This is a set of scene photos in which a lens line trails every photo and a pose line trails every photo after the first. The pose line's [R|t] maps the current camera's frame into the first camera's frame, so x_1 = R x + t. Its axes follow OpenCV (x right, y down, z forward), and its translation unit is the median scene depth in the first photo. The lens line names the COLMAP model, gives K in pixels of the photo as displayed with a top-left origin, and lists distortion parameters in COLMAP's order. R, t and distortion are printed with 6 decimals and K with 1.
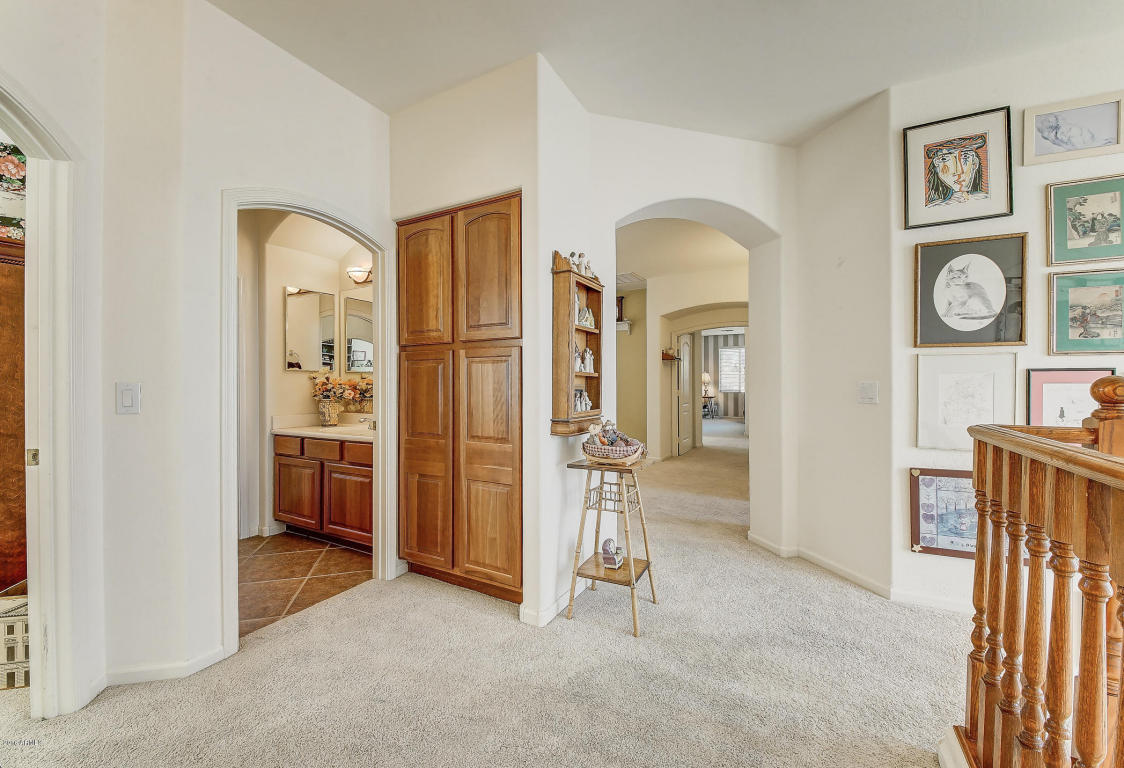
lens RADIAL K [[436.7, 0, 567.3], [0, 436.7, 385.7], [0, 0, 1]] dist [0.003223, 0.000017]
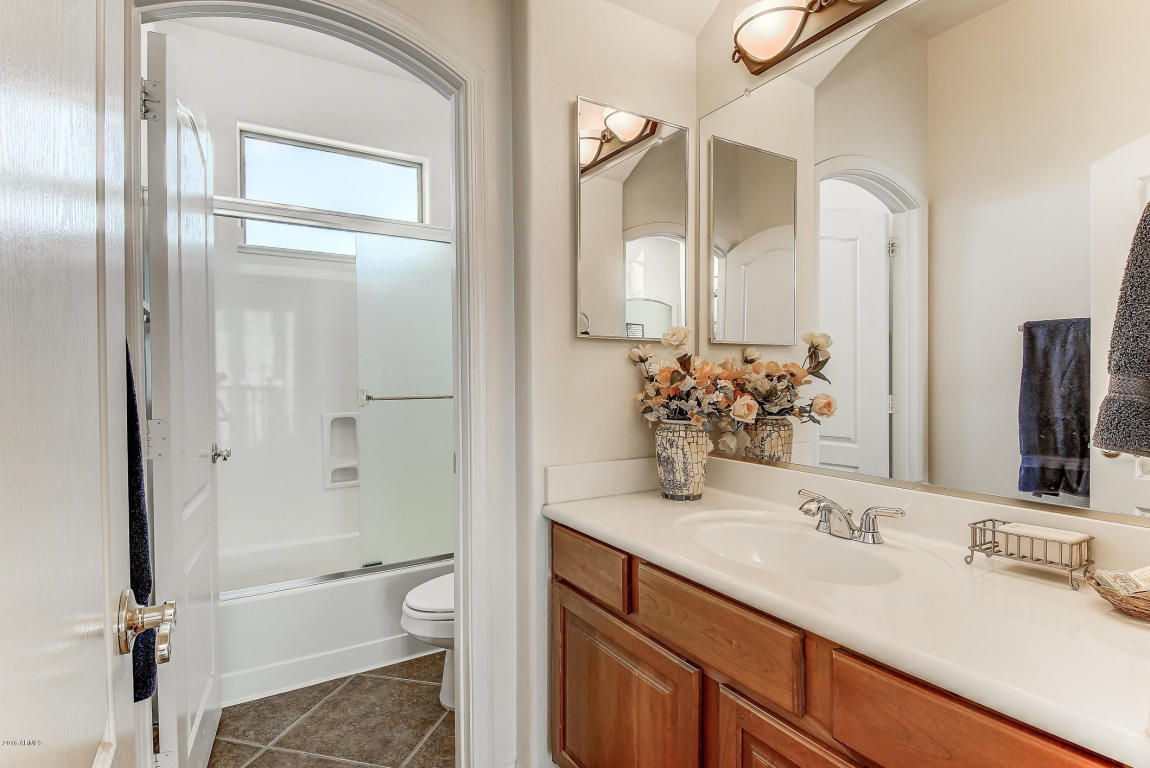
lens RADIAL K [[573.6, 0, 574.7], [0, 573.6, 383.4], [0, 0, 1]] dist [-0.001047, -0.000024]
pose [[0.858915, 0.006335, -0.512079, -0.391953], [-0.001689, 0.999953, 0.009539, -0.002748], [0.512115, -0.007328, 0.858885, 0.576175]]
